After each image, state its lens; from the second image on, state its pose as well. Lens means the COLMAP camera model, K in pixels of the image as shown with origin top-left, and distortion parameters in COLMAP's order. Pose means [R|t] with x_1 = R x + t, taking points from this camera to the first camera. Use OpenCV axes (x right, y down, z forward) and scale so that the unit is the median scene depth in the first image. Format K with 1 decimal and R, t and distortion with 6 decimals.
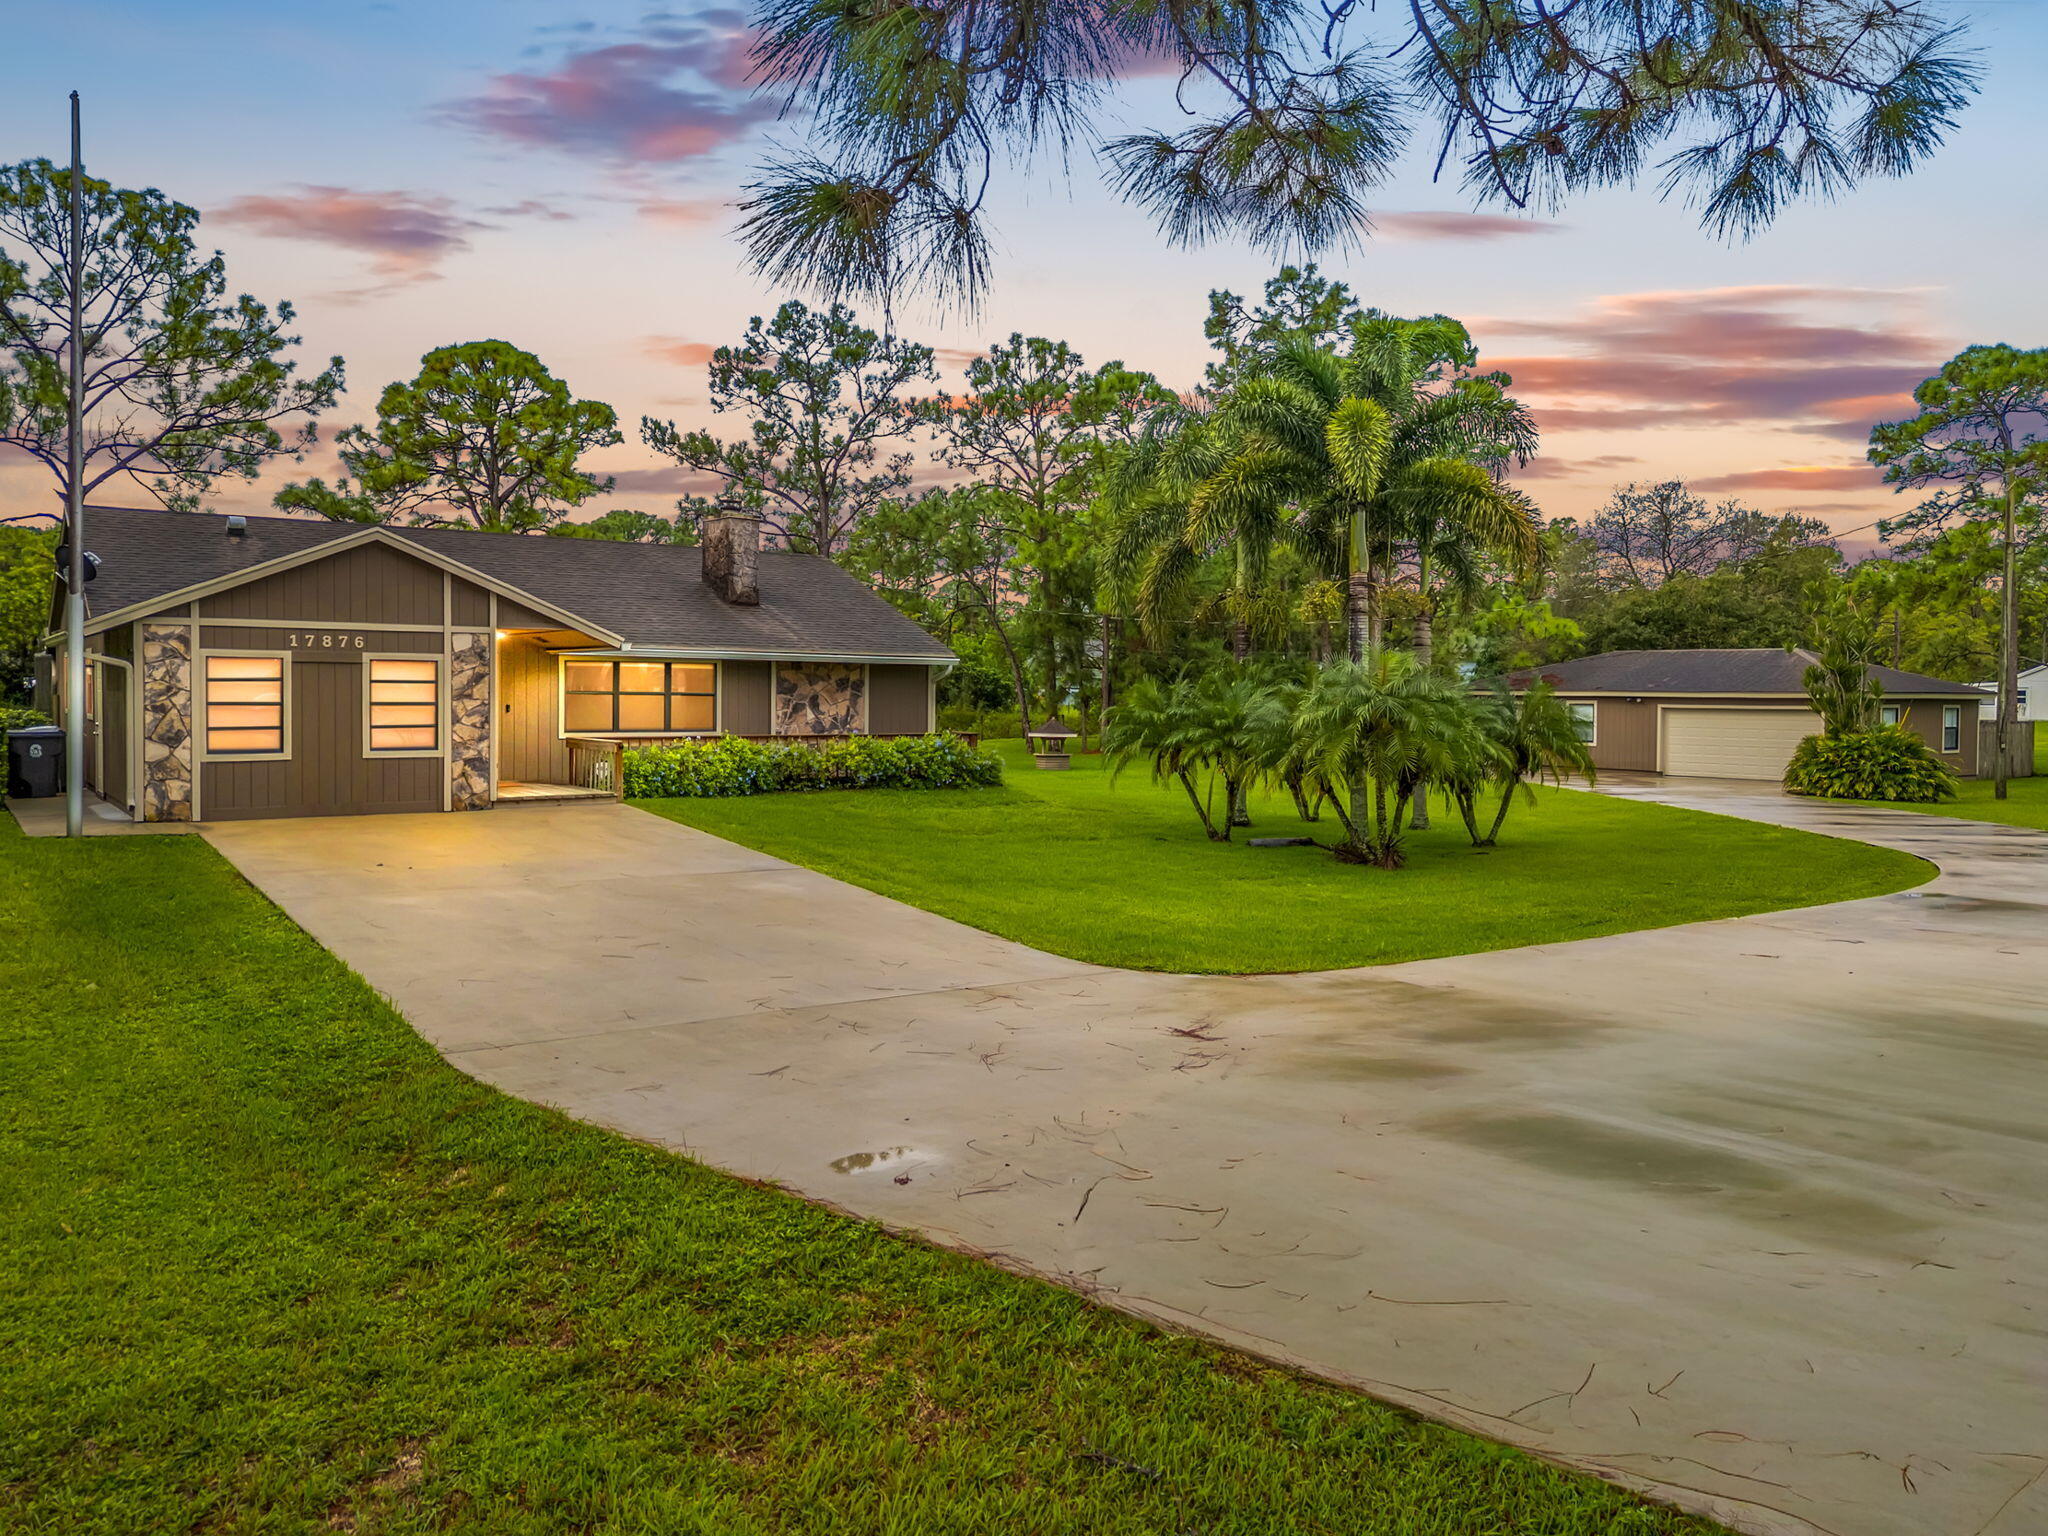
lens RADIAL K [[1494.3, 0, 988.1], [0, 1494.3, 738.3], [0, 0, 1]] dist [0.034245, -0.024979]
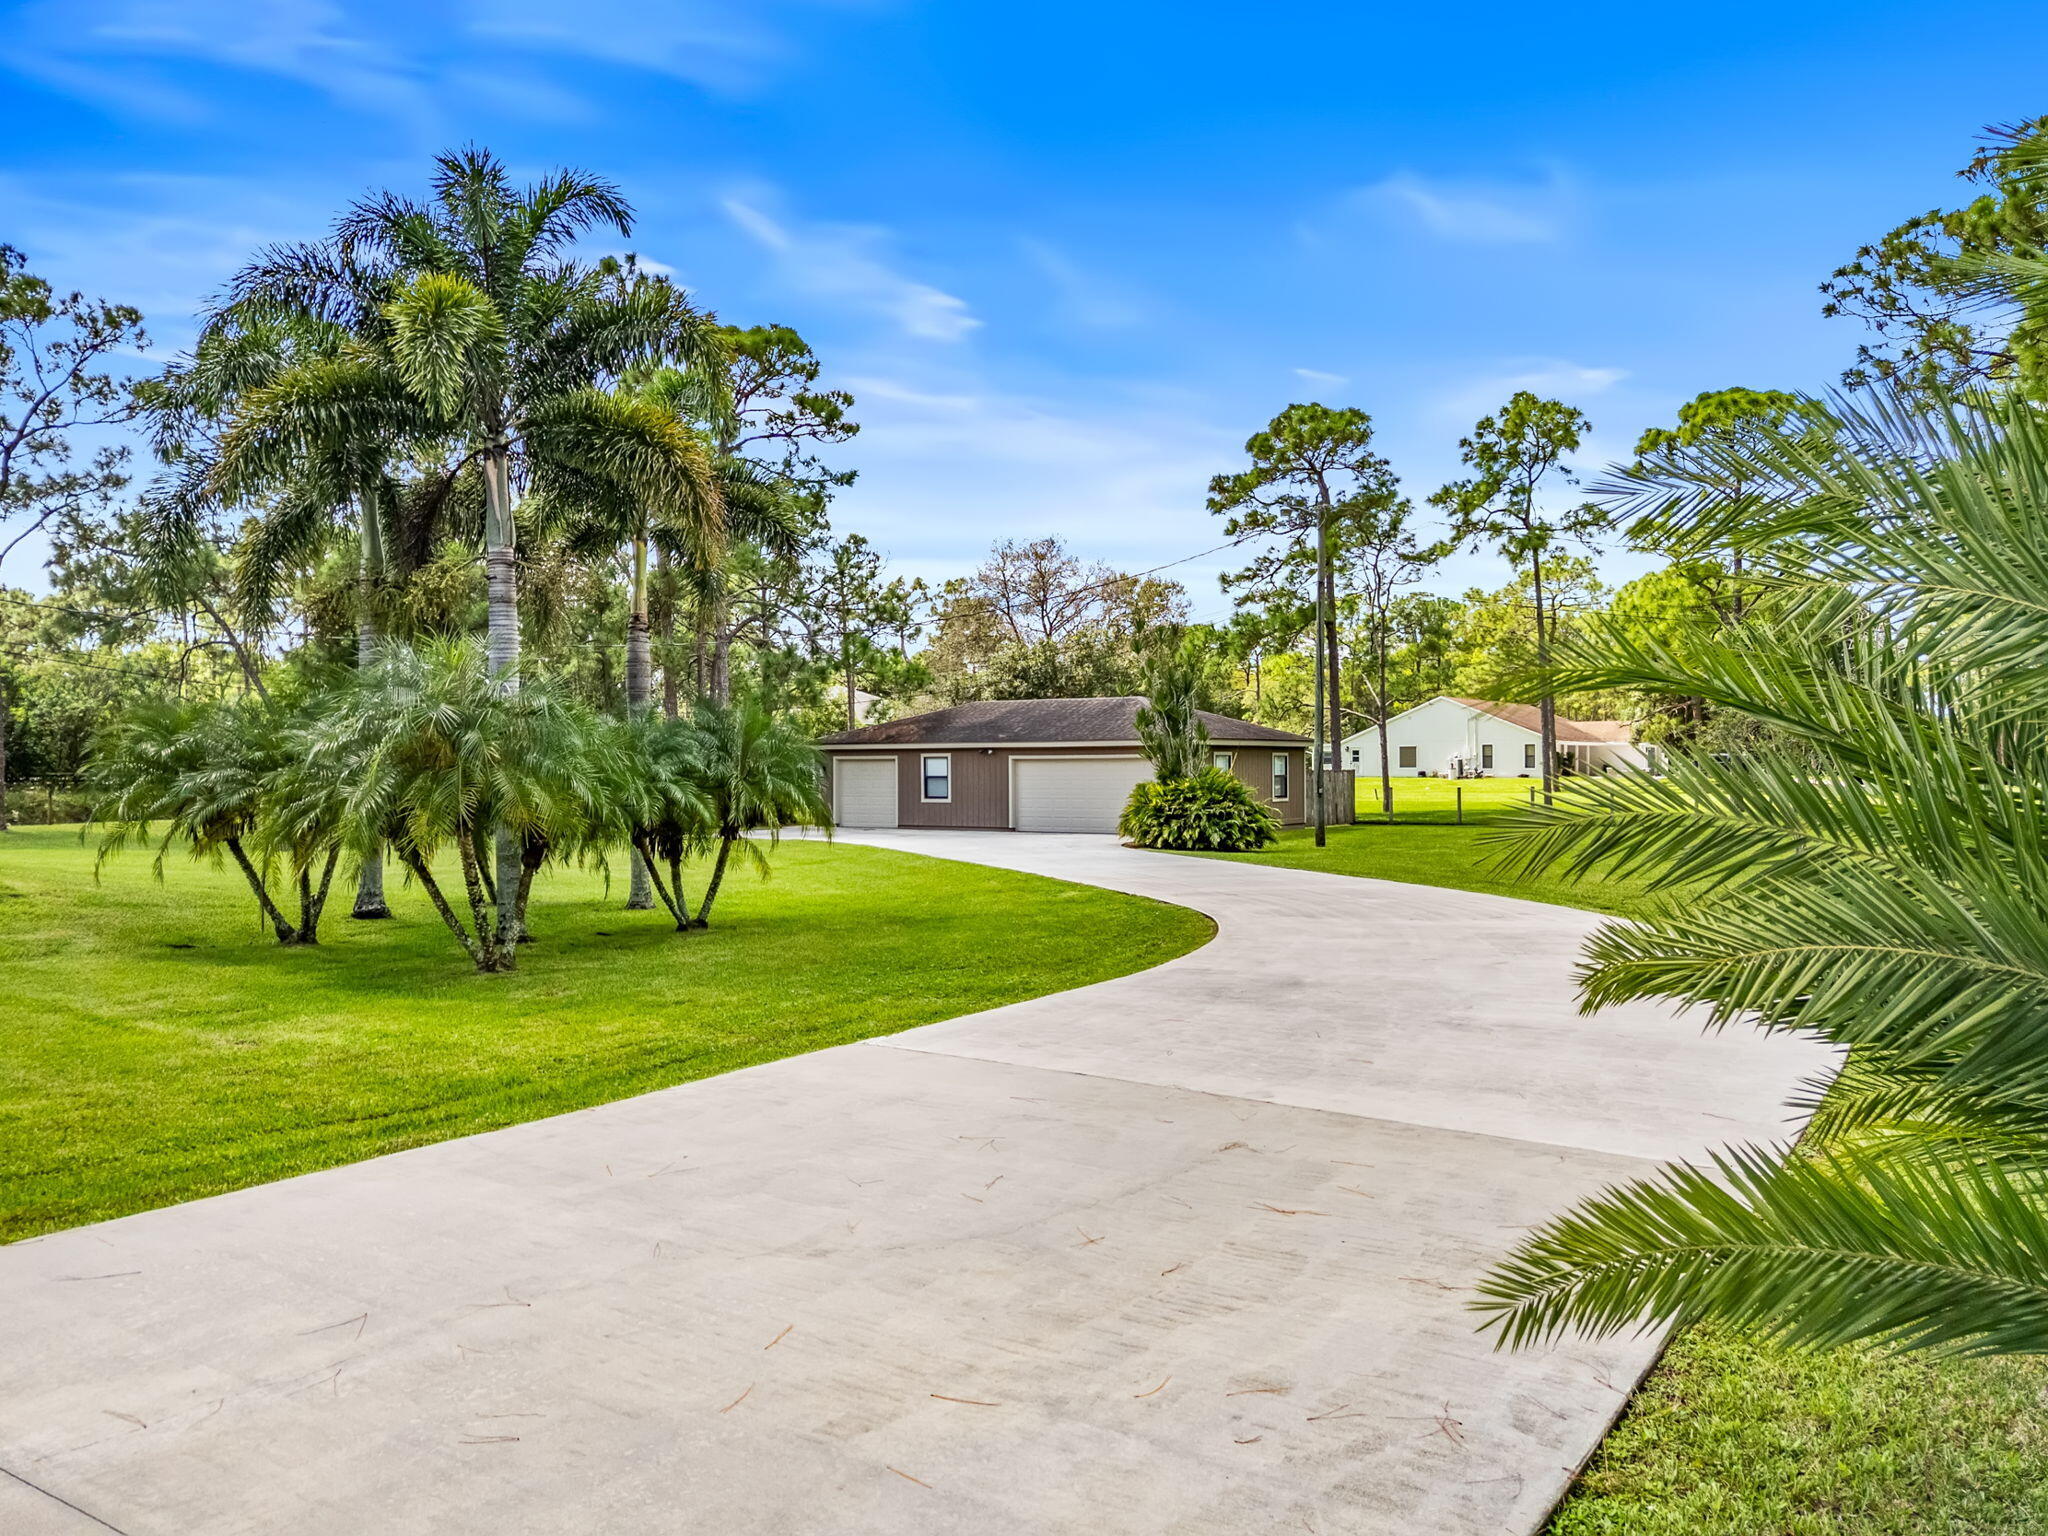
lens RADIAL K [[1494.3, 0, 994.8], [0, 1494.3, 779.1], [0, 0, 1]] dist [0.034245, -0.024979]
pose [[0.937745, -0.016031, 0.346955, 0.143292], [0.024218, 0.999521, -0.019275, 0.011062], [-0.346479, 0.026478, 0.937684, 0.171139]]
